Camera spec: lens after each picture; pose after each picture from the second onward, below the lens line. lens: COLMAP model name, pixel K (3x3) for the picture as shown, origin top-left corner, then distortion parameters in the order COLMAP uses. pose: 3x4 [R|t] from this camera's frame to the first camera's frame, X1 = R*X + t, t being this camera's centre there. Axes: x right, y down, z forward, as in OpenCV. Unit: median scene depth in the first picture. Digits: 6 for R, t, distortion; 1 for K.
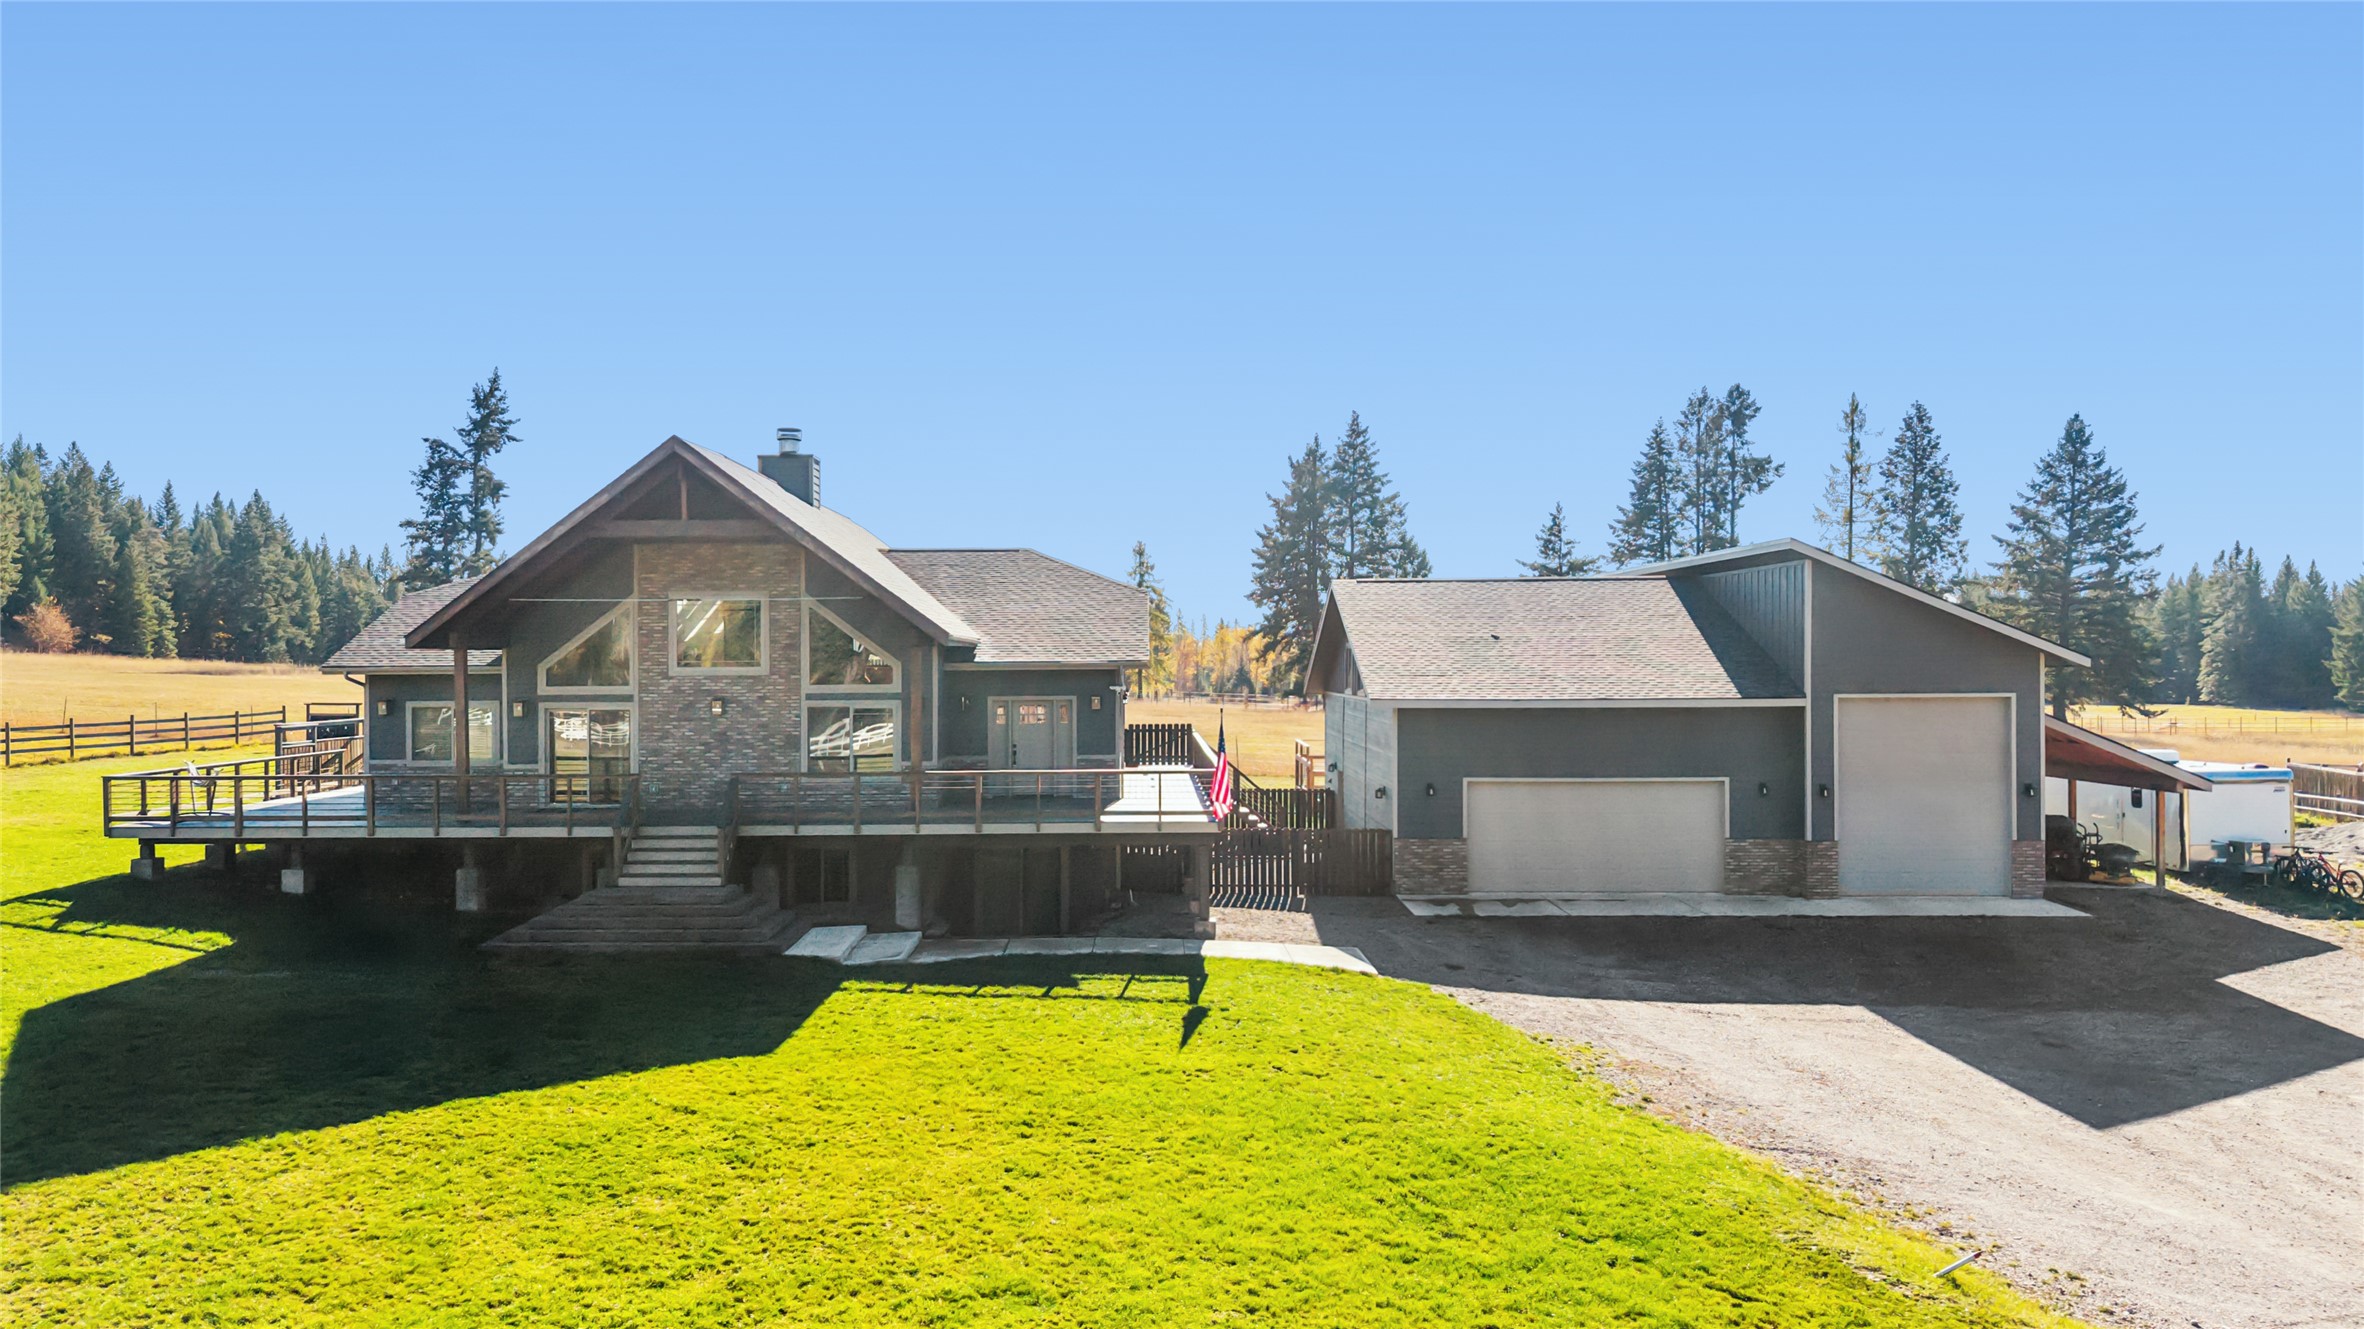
lens RADIAL K [[1626.1, 0, 1106.1], [0, 1626.1, 641.6], [0, 0, 1]] dist [0.047706, -0.048377]
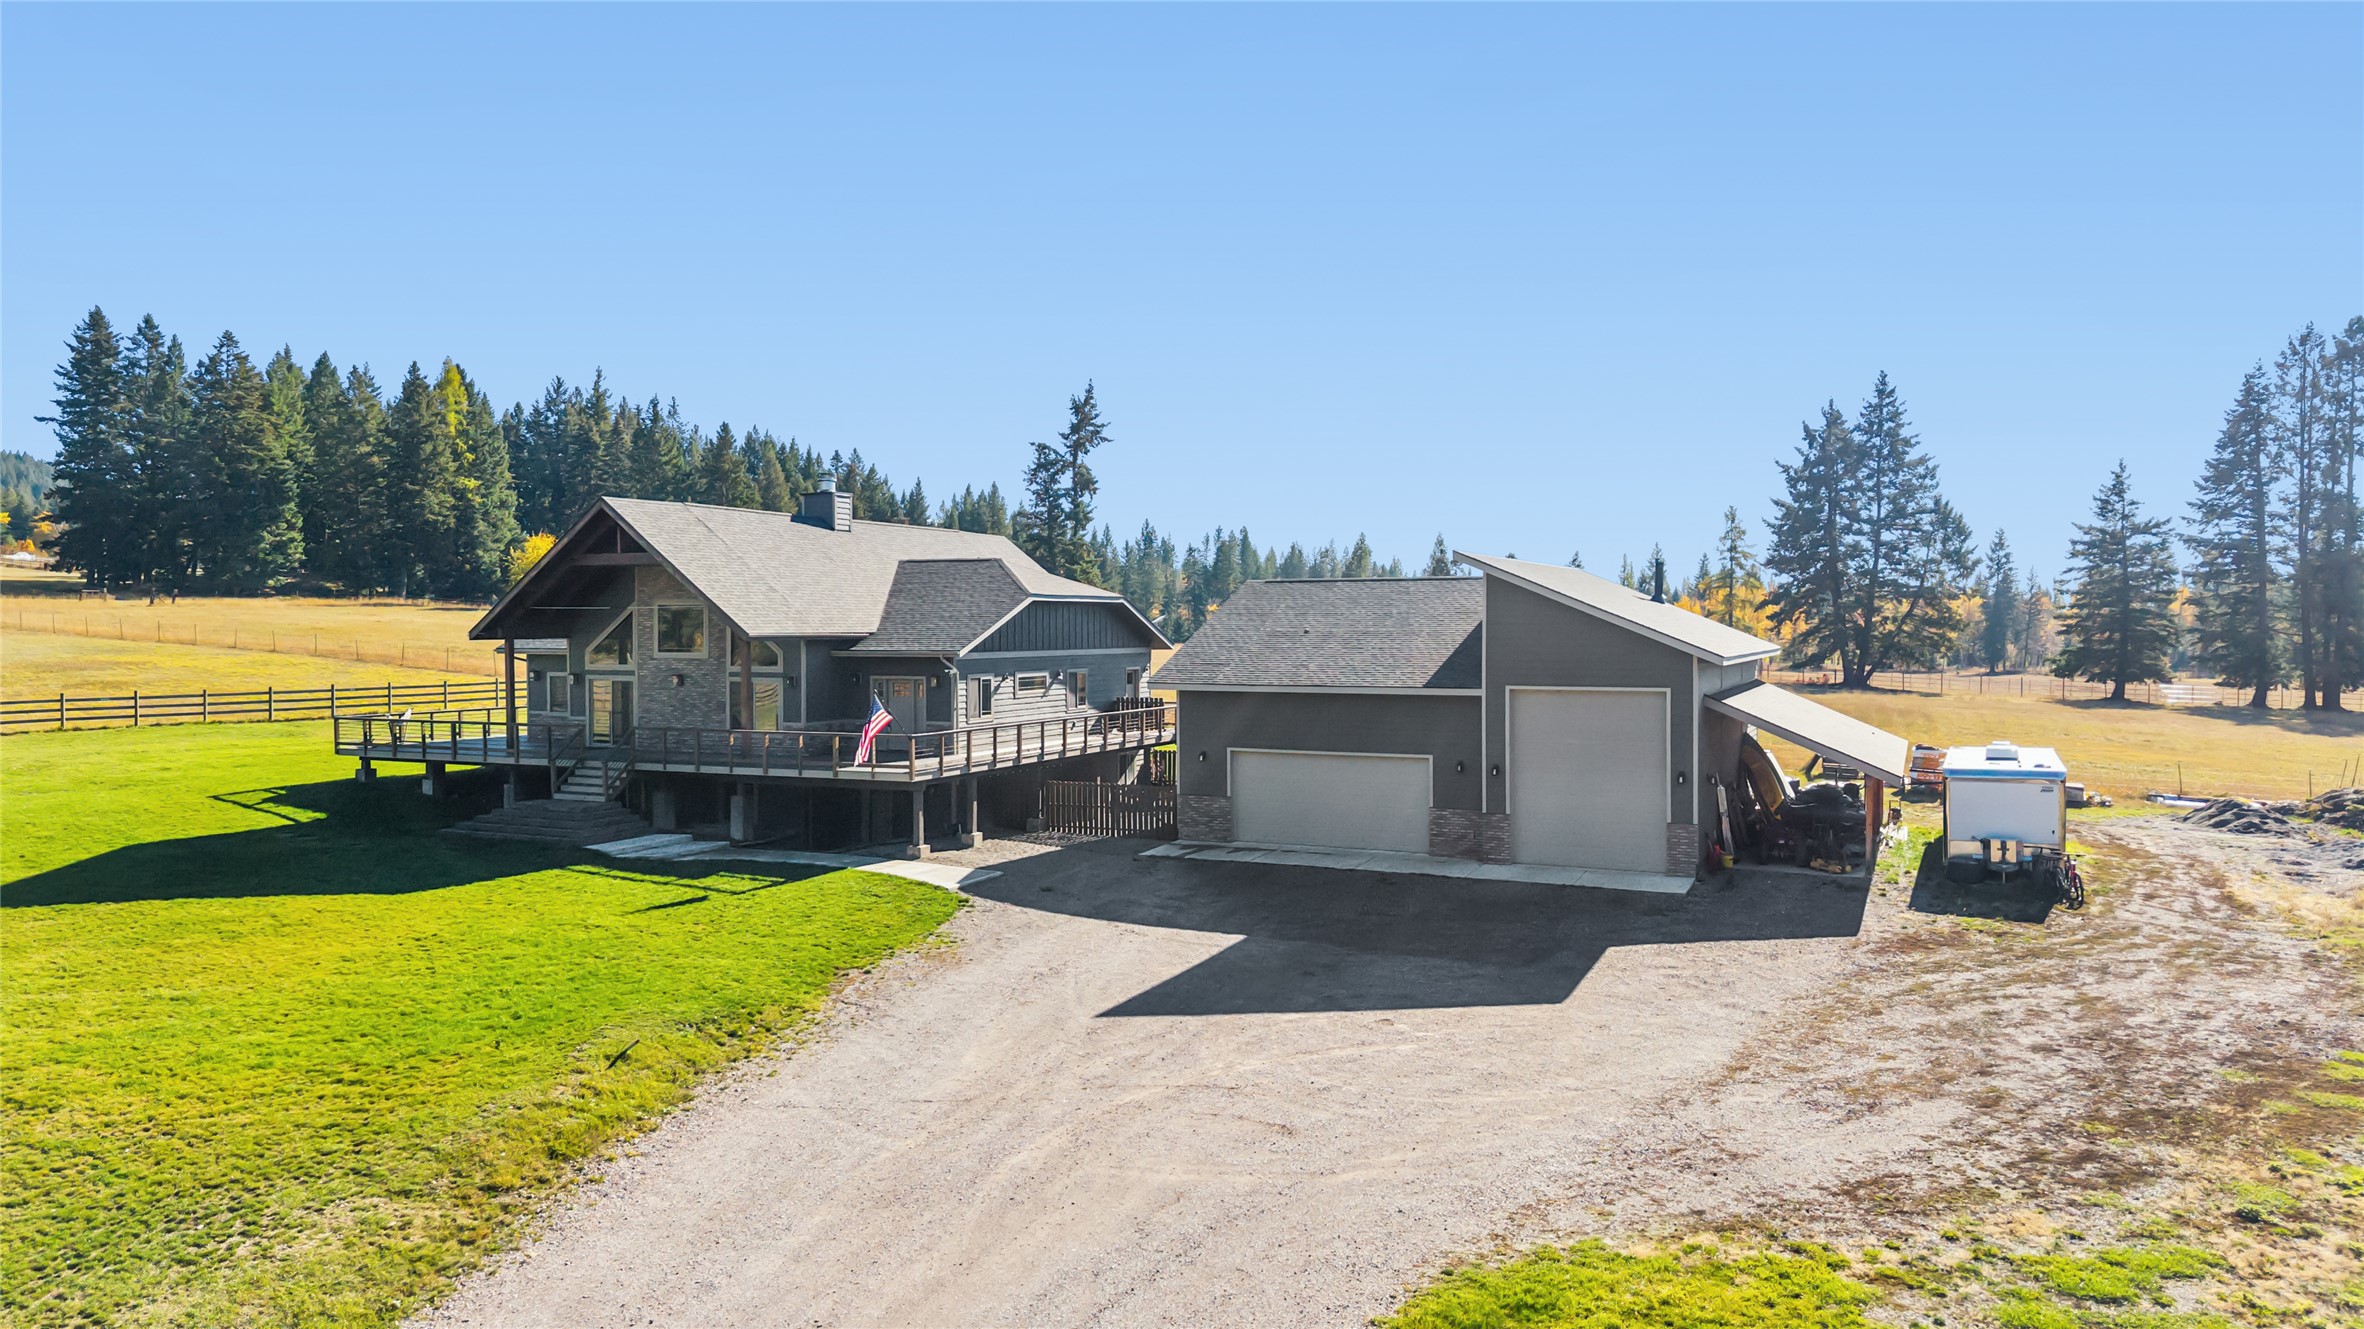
lens RADIAL K [[1580.7, 0, 1226.3], [0, 1580.7, 643.3], [0, 0, 1]] dist [0.172530, -0.304111]
pose [[0.919176, 0.009463, -0.393734, 0.178613], [0.000881, 0.999659, 0.026084, -0.006753], [0.393847, -0.024323, 0.918854, -0.023888]]
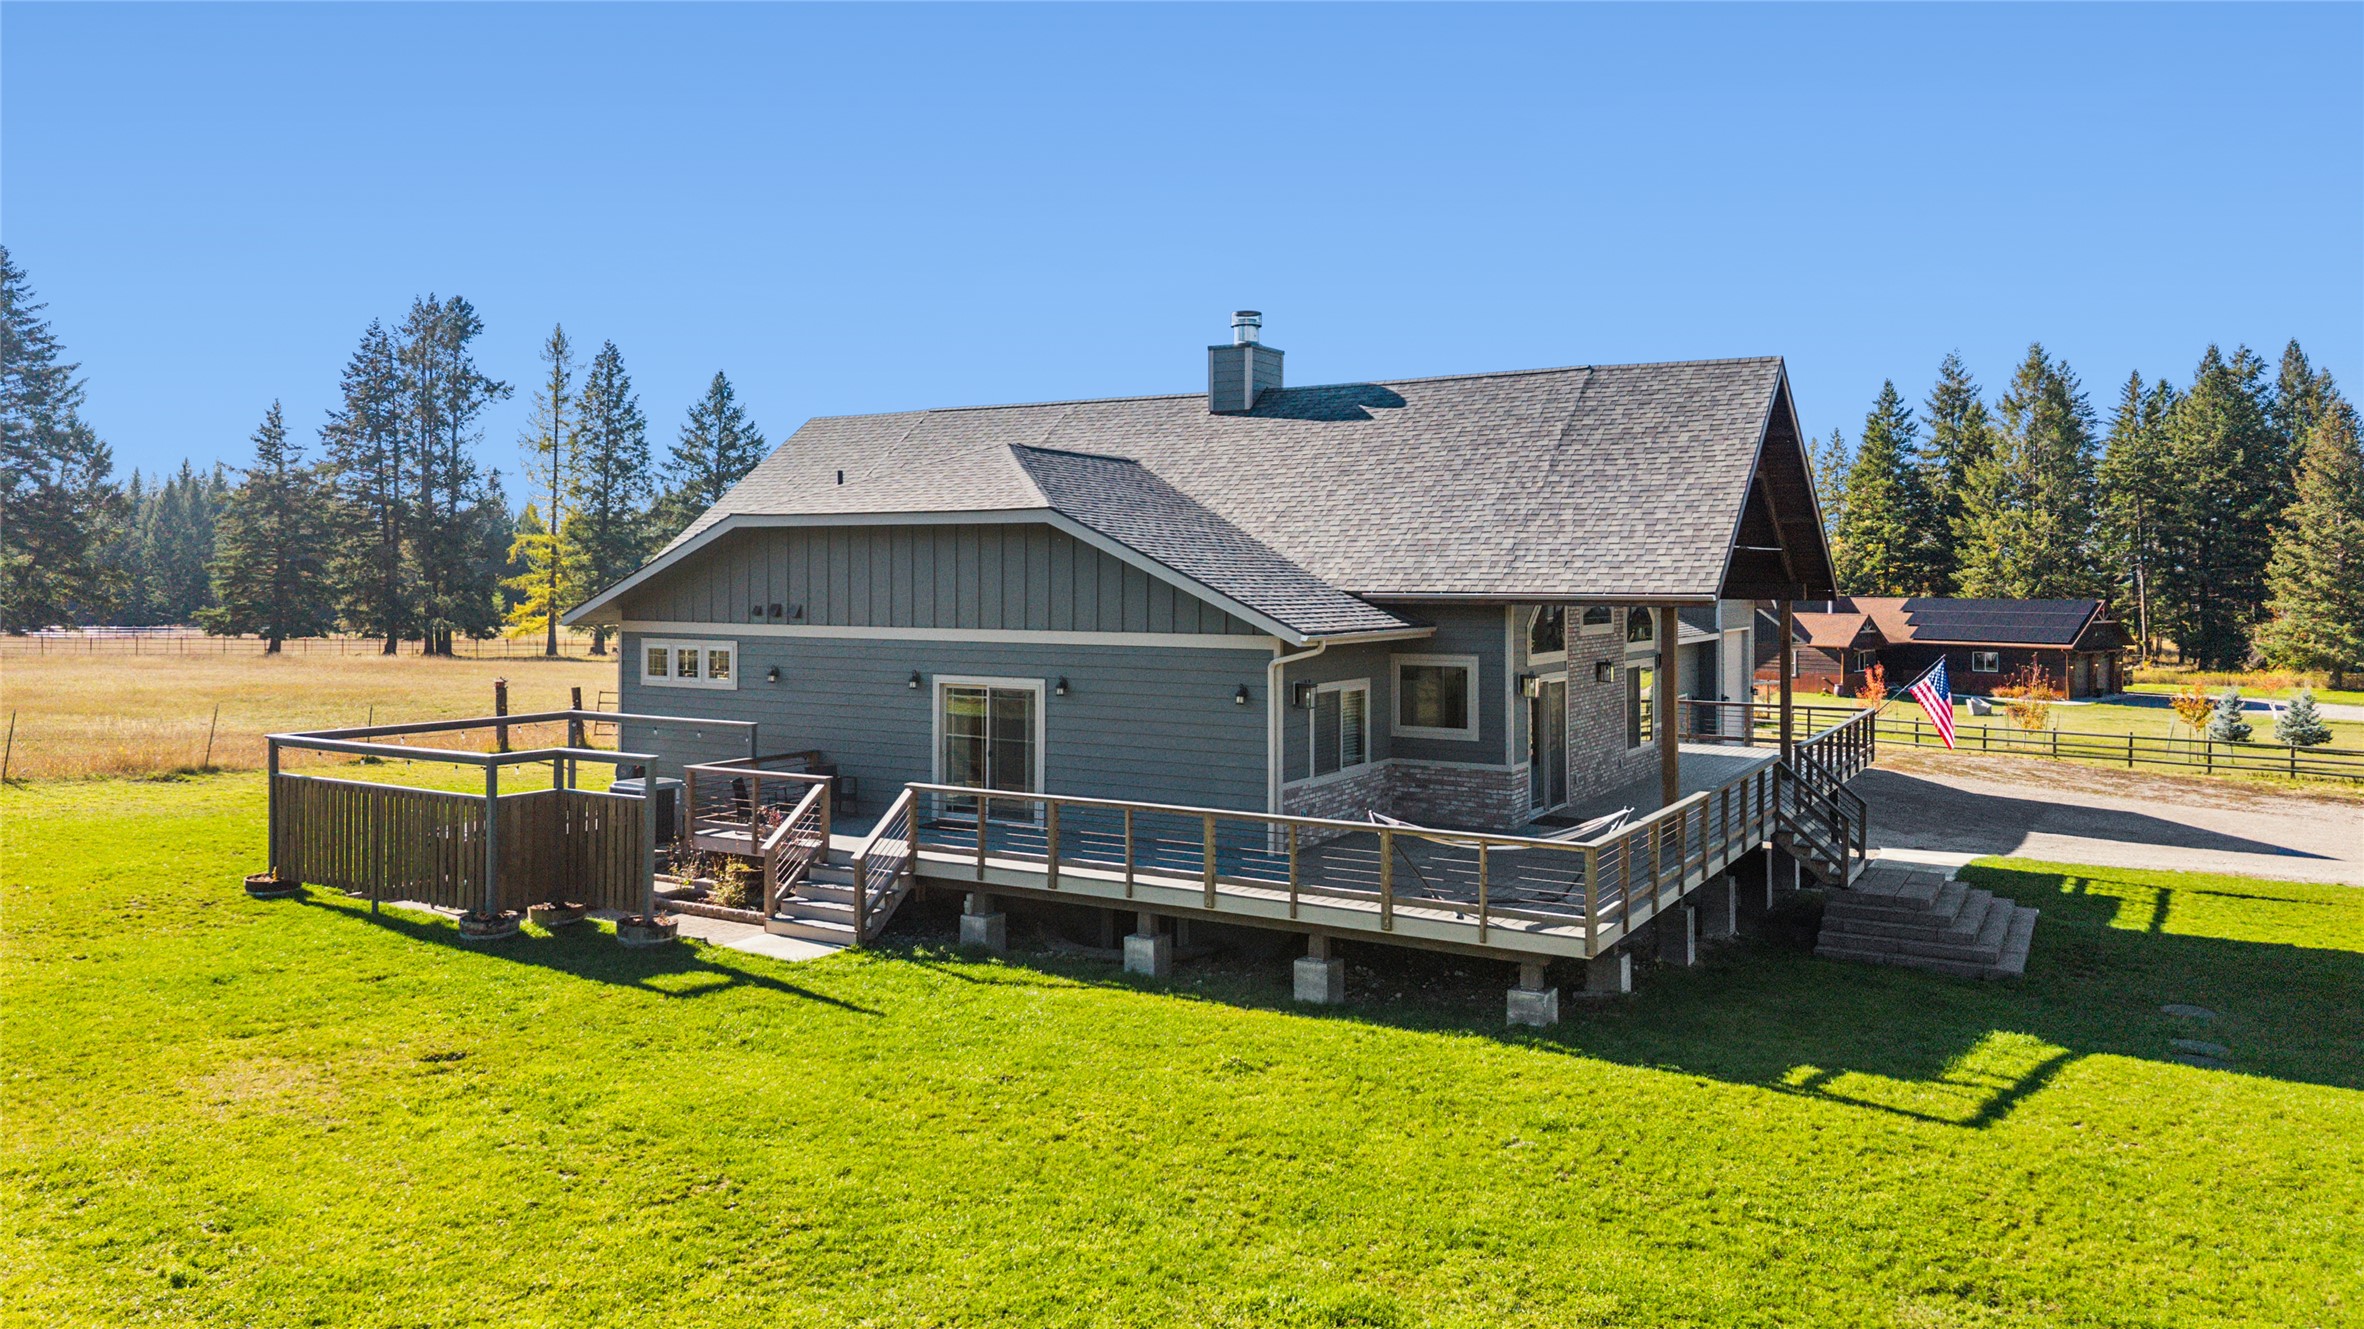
lens RADIAL K [[1618.1, 0, 1183.8], [0, 1618.1, 577.2], [0, 0, 1]] dist [0.006765, 0.001021]
pose [[0.476266, 0.008713, 0.879258, -0.250880], [-0.017453, 0.999848, -0.000454, -0.001059], [-0.879128, -0.015129, 0.476346, 0.188895]]
